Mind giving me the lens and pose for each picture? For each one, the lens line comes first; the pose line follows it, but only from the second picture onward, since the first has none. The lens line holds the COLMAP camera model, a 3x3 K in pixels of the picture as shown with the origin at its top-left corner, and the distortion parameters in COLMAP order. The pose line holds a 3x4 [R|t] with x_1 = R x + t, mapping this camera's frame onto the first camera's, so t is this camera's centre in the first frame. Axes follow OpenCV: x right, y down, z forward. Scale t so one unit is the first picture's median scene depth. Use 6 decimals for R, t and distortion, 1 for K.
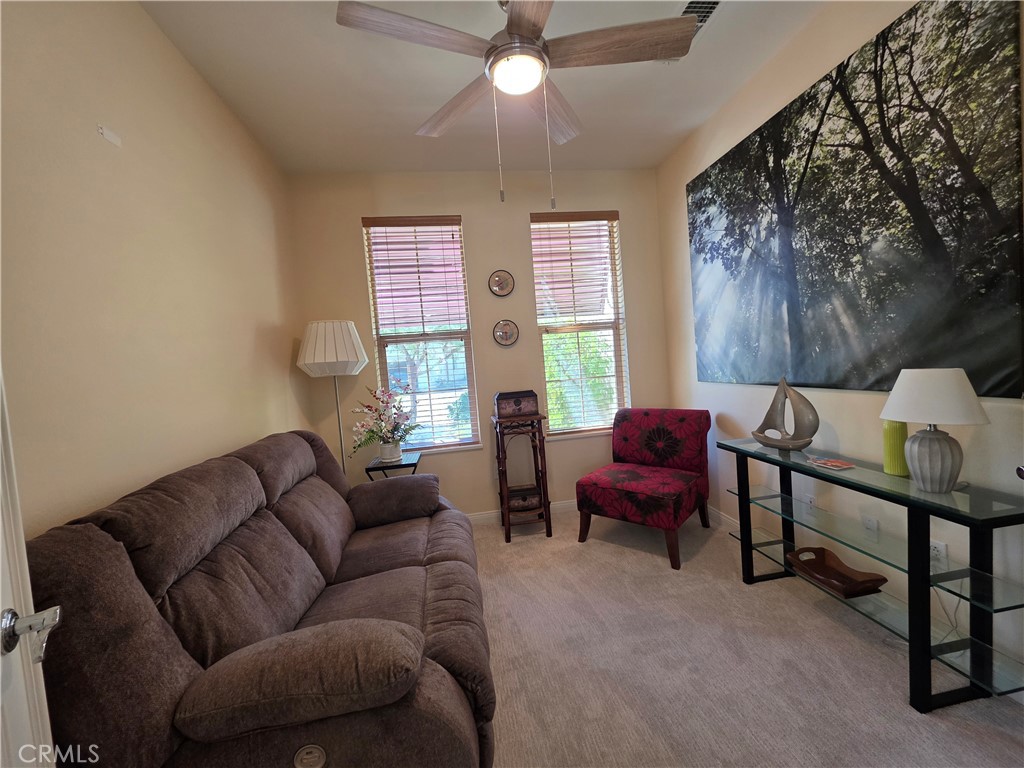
lens RADIAL K [[411.5, 0, 511.8], [0, 411.5, 381.9], [0, 0, 1]] dist [-0.000756, -0.000019]
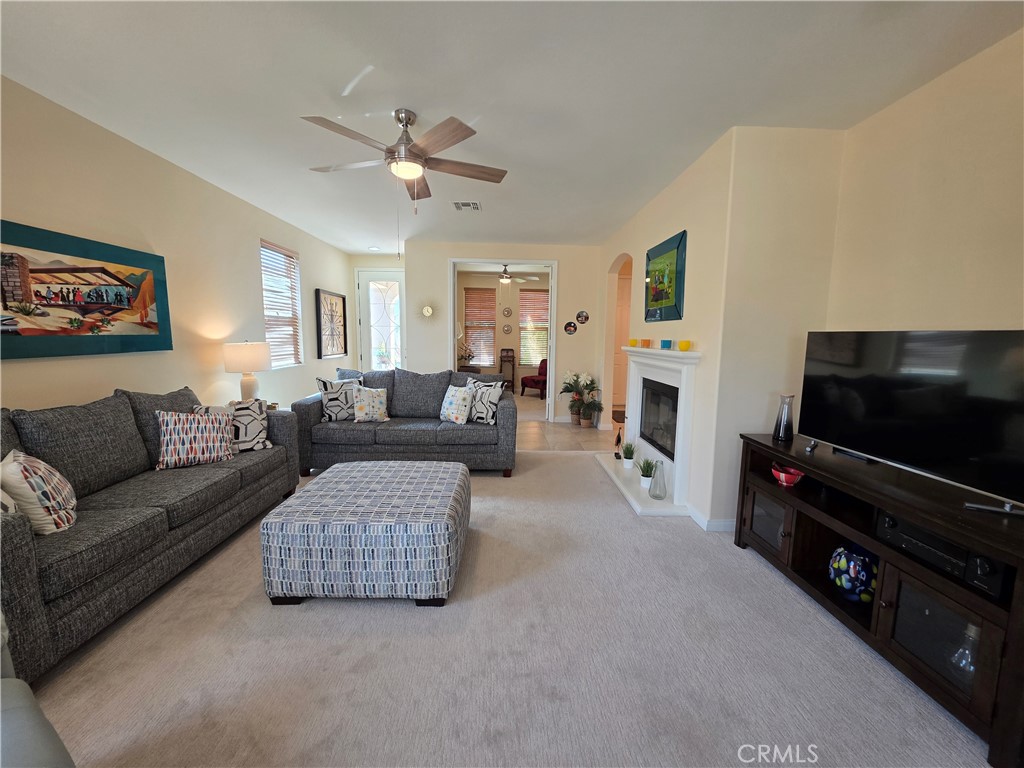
lens RADIAL K [[409.3, 0, 512.7], [0, 409.3, 383.5], [0, 0, 1]] dist [0.003221, -0.000051]
pose [[0.989418, 0.106344, -0.098702, 0.416860], [-0.099107, 0.992205, 0.075548, 0.050359], [0.105967, -0.064967, 0.992245, -2.268204]]
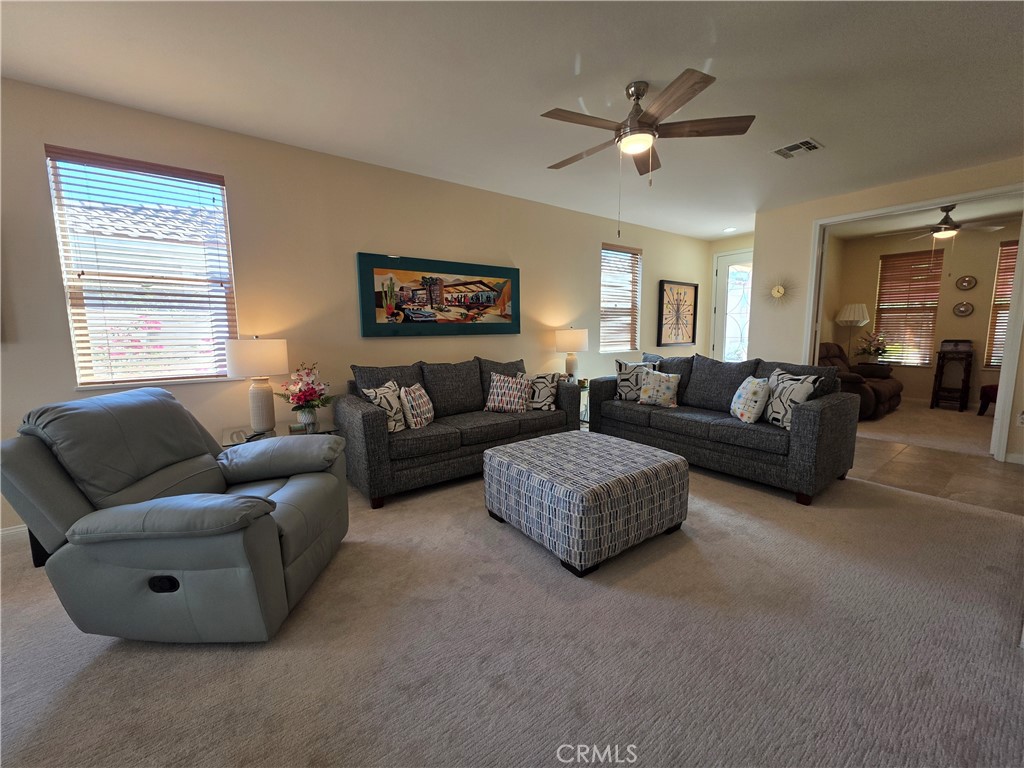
lens RADIAL K [[406.3, 0, 514.5], [0, 406.3, 378.9], [0, 0, 1]] dist [0.003149, 0.000228]
pose [[0.479377, 0.180185, -0.858913, 0.781171], [-0.075452, 0.983534, 0.164217, 0.051253], [0.874360, -0.013915, 0.485079, -2.024102]]
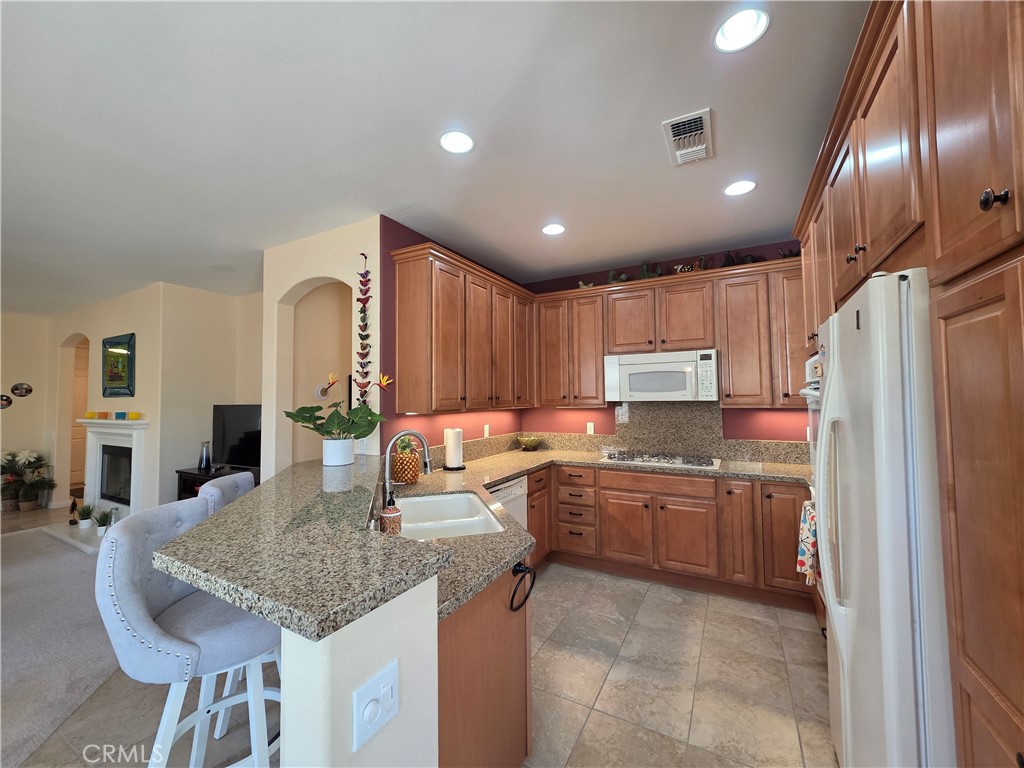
lens RADIAL K [[406.3, 0, 514.5], [0, 406.3, 378.9], [0, 0, 1]] dist [0.003149, 0.000228]
pose [[0.599866, 0.107435, 0.792855, 0.388154], [0.007708, 0.990122, -0.139997, 0.074093], [-0.800063, 0.090091, 0.593112, -3.186329]]
